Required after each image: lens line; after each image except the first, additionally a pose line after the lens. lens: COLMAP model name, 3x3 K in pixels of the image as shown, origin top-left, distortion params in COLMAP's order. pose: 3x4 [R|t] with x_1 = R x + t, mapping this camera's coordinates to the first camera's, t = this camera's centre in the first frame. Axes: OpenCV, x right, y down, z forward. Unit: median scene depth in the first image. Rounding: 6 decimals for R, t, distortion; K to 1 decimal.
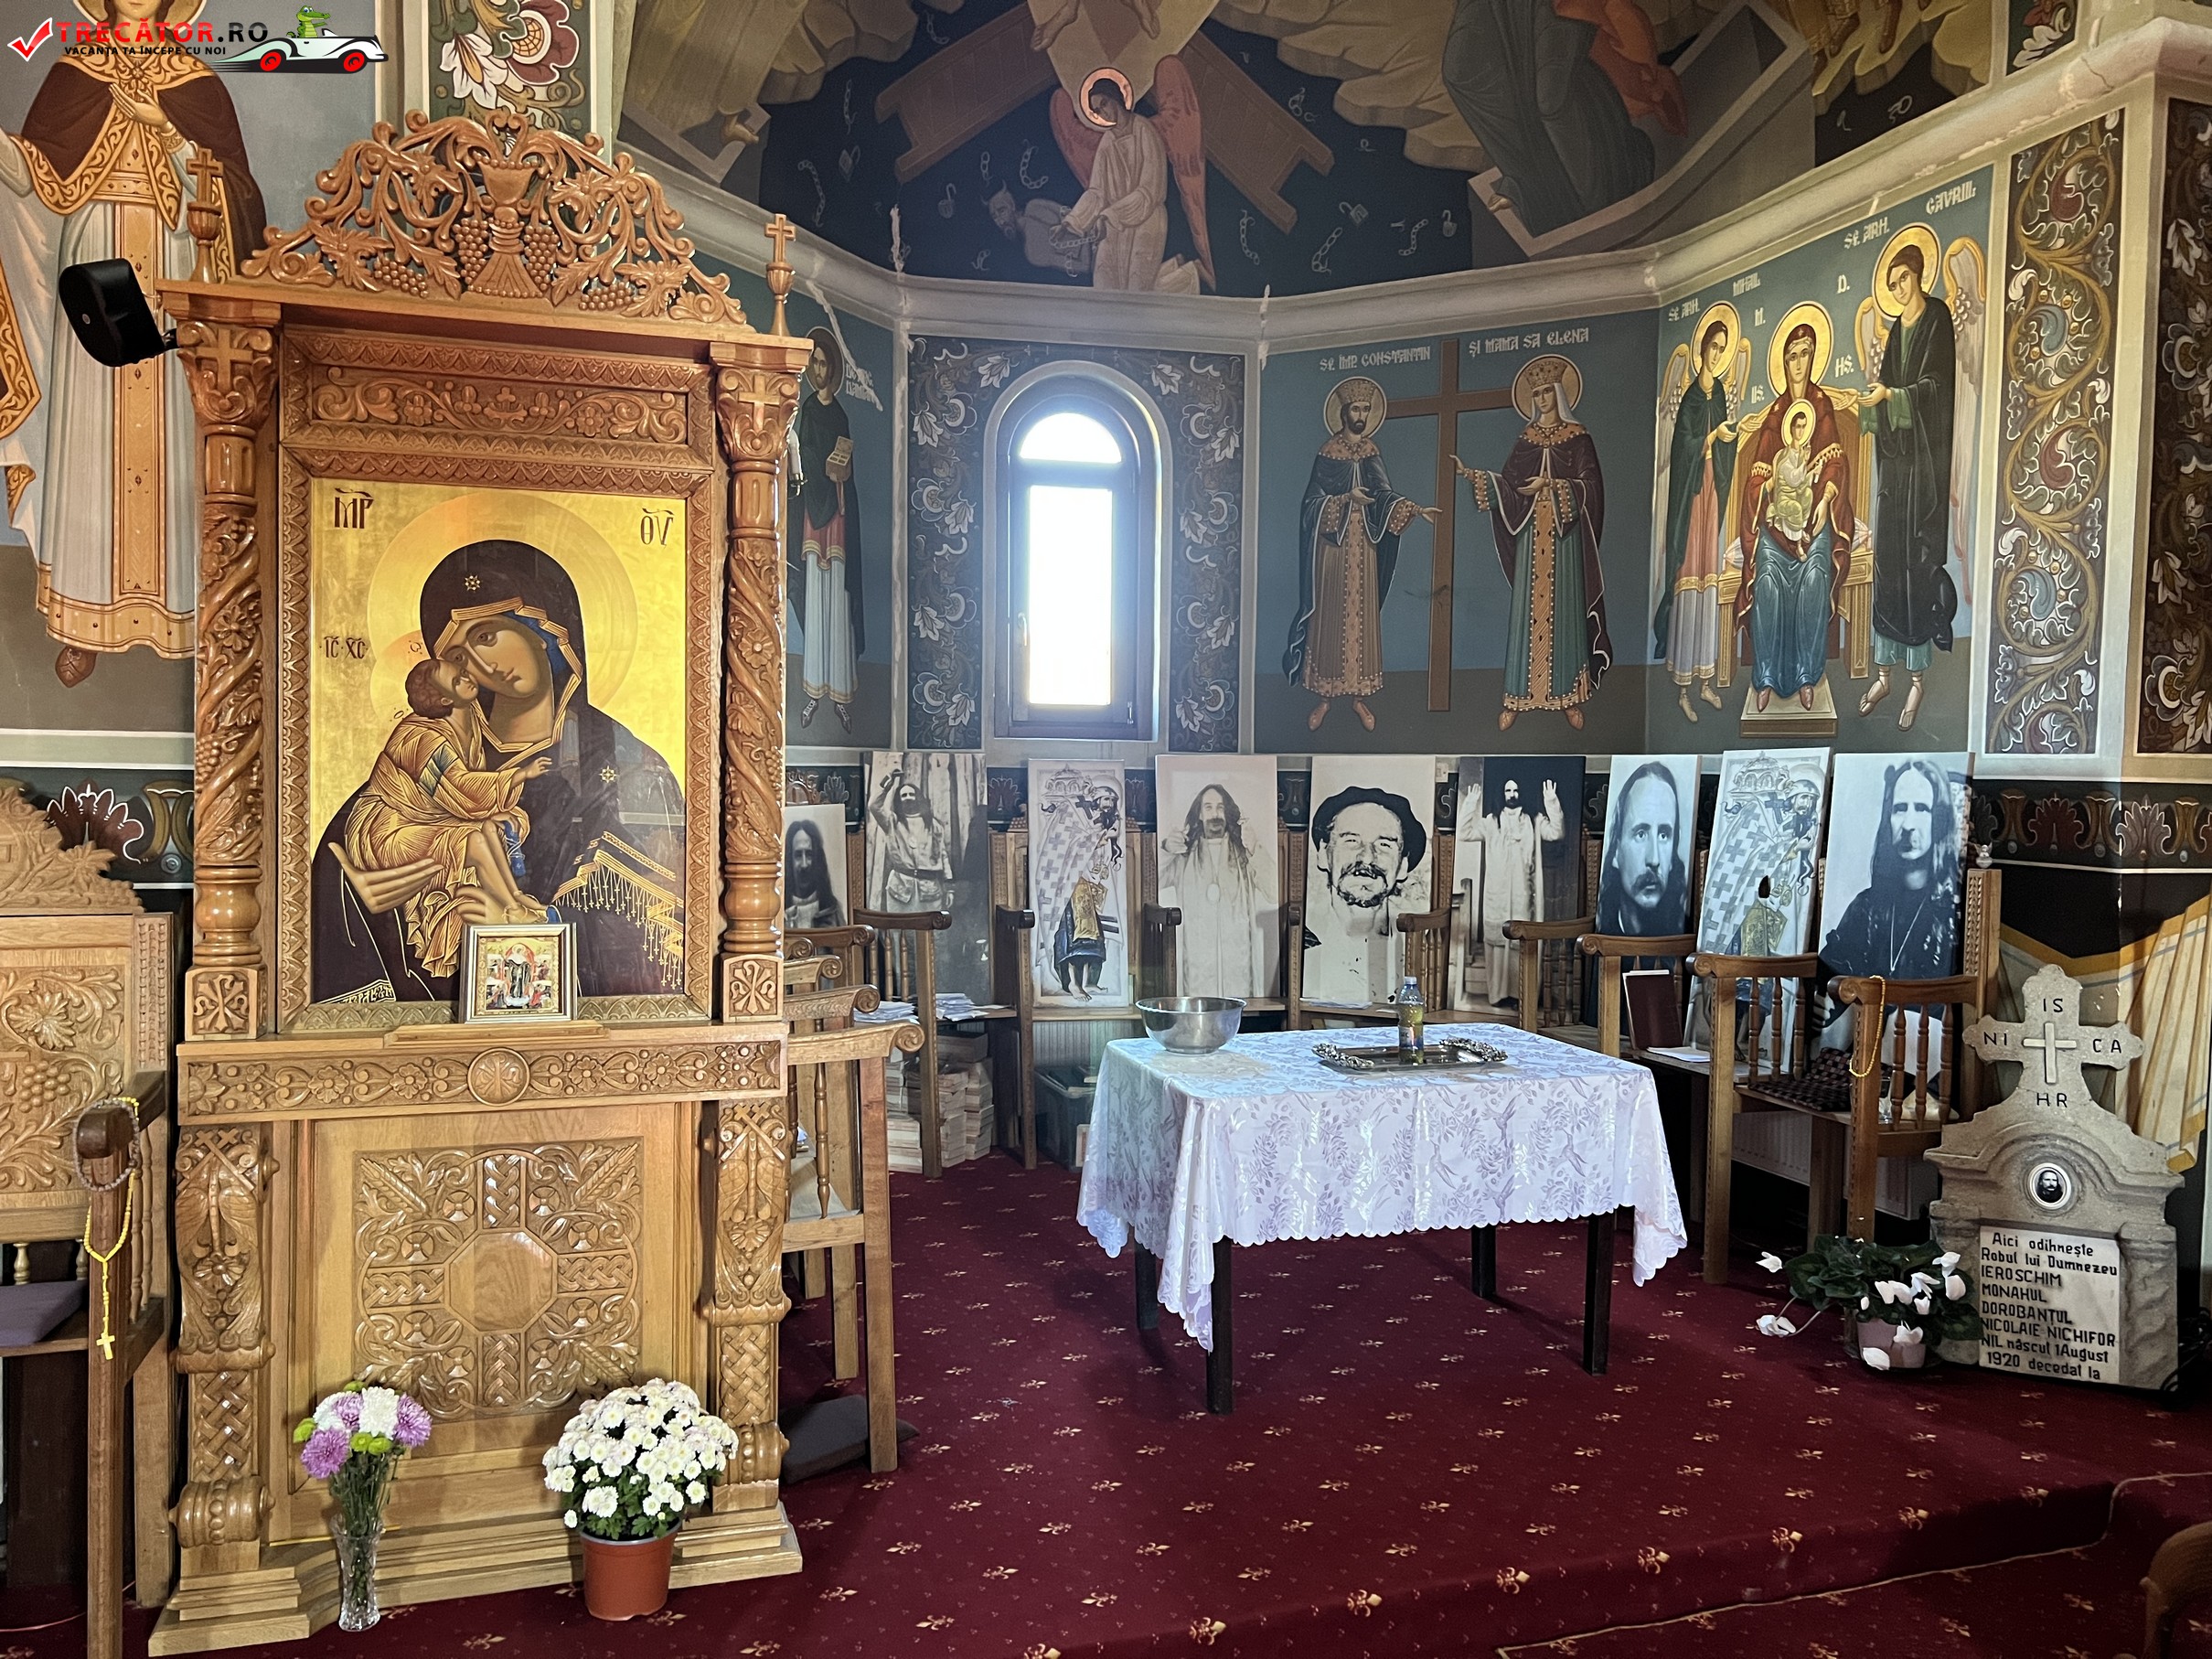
lens RADIAL K [[1672.3, 0, 1083.0], [0, 1672.3, 822.1], [0, 0, 1]] dist [0.060570, -0.068056]
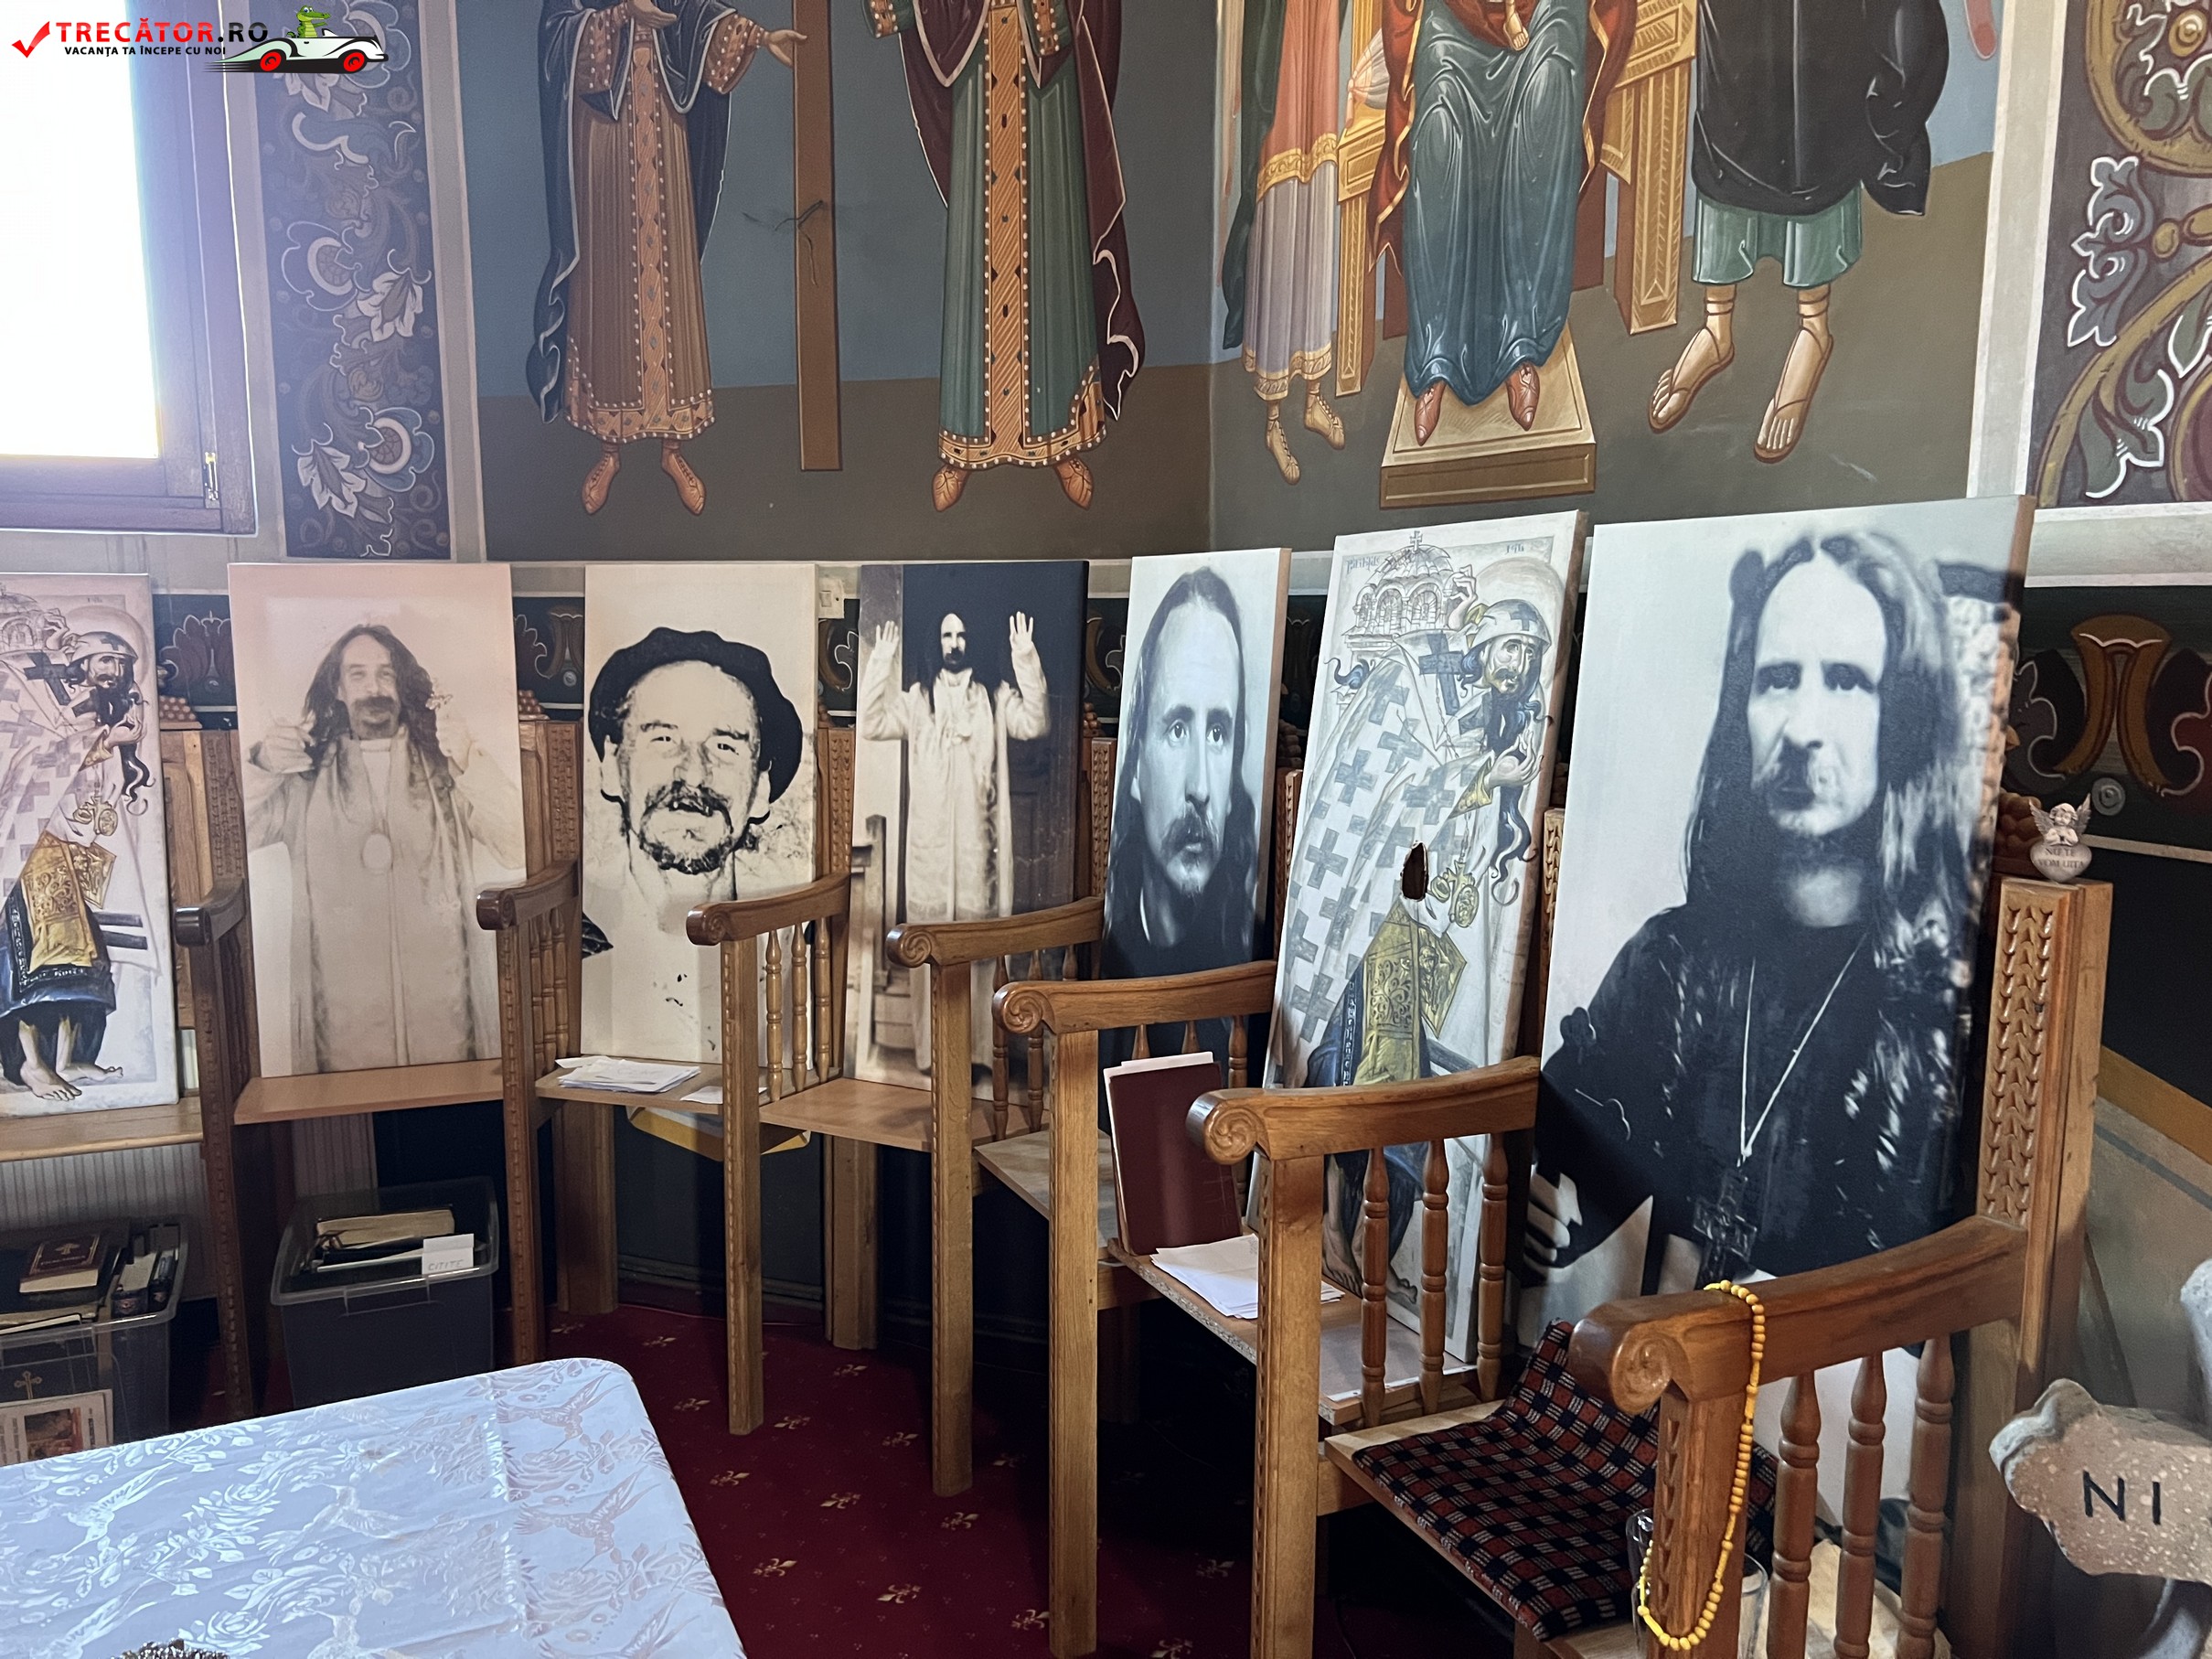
lens RADIAL K [[1672.3, 0, 1122.1], [0, 1672.3, 845.8], [0, 0, 1]] dist [0.060570, -0.068056]
pose [[0.985684, -0.032692, 0.165405, 0.309292], [0.014612, 0.993894, 0.109369, -0.014324], [-0.167971, -0.105386, 0.980143, 0.714065]]
